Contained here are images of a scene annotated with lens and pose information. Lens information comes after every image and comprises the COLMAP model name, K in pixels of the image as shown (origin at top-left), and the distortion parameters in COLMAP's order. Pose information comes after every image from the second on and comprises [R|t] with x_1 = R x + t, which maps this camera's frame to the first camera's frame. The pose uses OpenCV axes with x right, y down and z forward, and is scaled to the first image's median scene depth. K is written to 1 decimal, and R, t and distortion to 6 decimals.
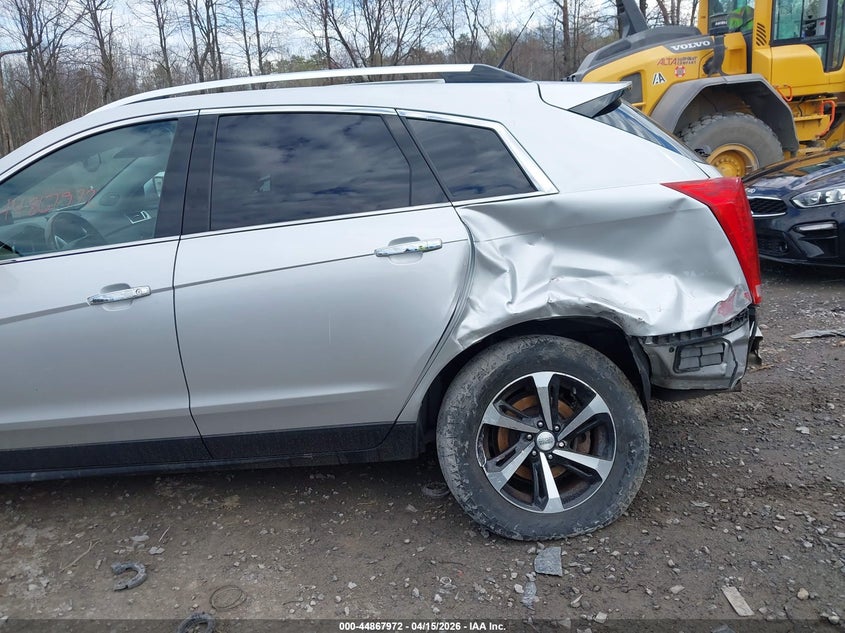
lens RADIAL K [[659.0, 0, 420.9], [0, 659.0, 332.2], [0, 0, 1]] dist [0.073180, -0.104038]
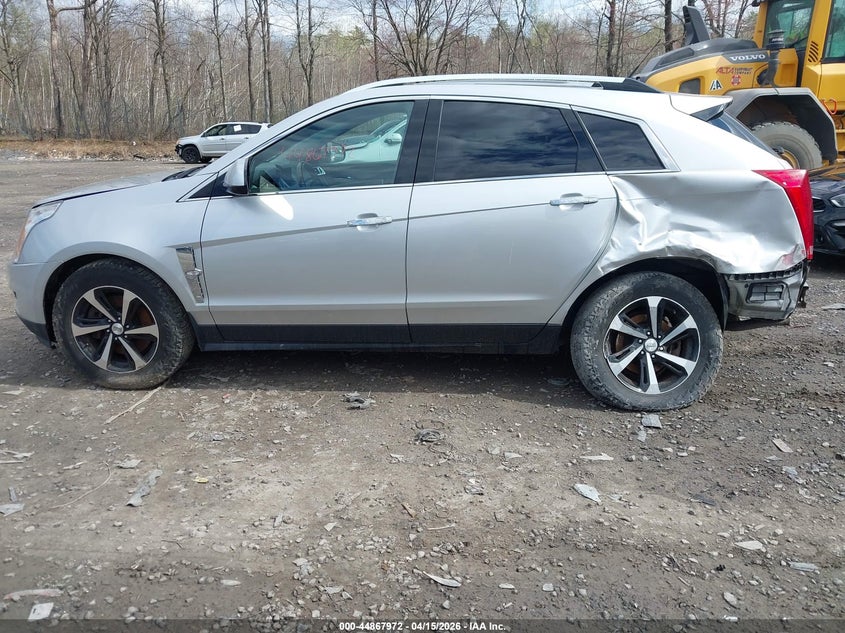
lens RADIAL K [[659.0, 0, 420.9], [0, 659.0, 332.2], [0, 0, 1]] dist [0.073180, -0.104038]
pose [[0.996828, 0.077852, -0.016497, -0.287906], [-0.077440, 0.996702, 0.024268, 0.140648], [0.018332, -0.022913, 0.999569, -0.447761]]
